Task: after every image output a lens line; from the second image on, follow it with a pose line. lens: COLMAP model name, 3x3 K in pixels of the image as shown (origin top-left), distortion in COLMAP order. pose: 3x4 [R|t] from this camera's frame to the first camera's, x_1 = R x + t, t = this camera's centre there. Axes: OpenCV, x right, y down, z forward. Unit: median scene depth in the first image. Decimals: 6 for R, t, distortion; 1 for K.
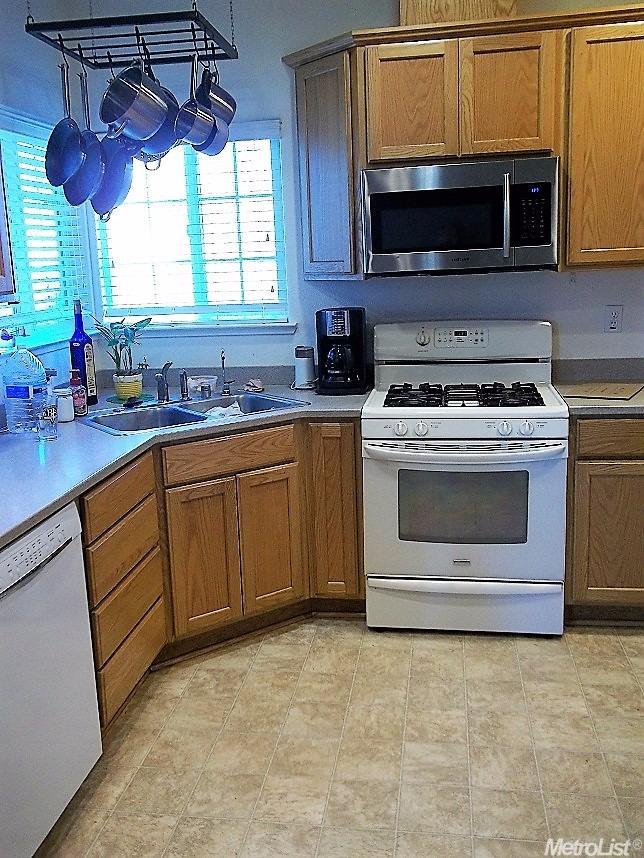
lens RADIAL K [[825.8, 0, 300.8], [0, 825.8, 426.6], [0, 0, 1]] dist [0.001382, 0.032562]
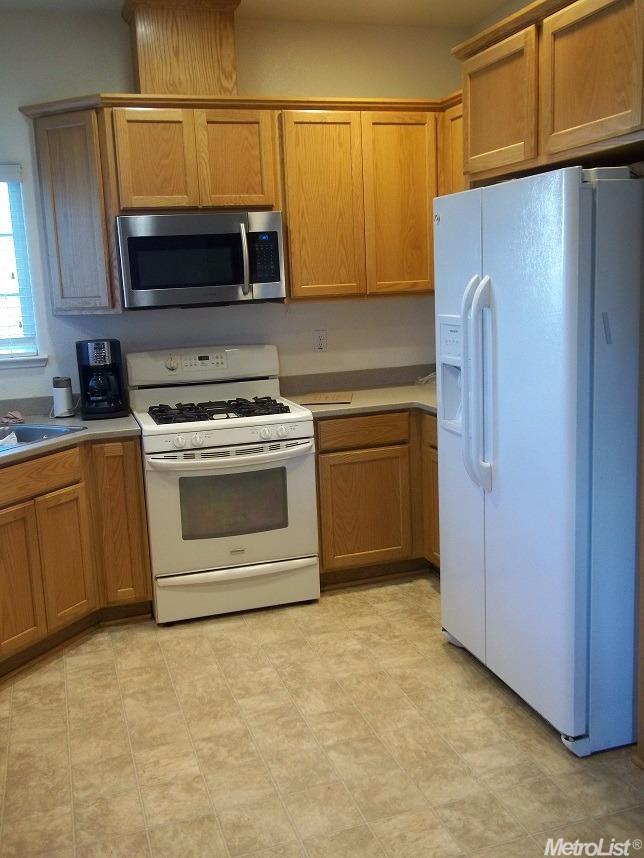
lens RADIAL K [[825.8, 0, 300.8], [0, 825.8, 426.6], [0, 0, 1]] dist [0.001382, 0.032562]
pose [[0.895900, -0.080117, 0.436972, -0.223865], [0.097776, 0.995045, -0.018028, 0.018578], [-0.433362, 0.058877, 0.899295, -0.101789]]
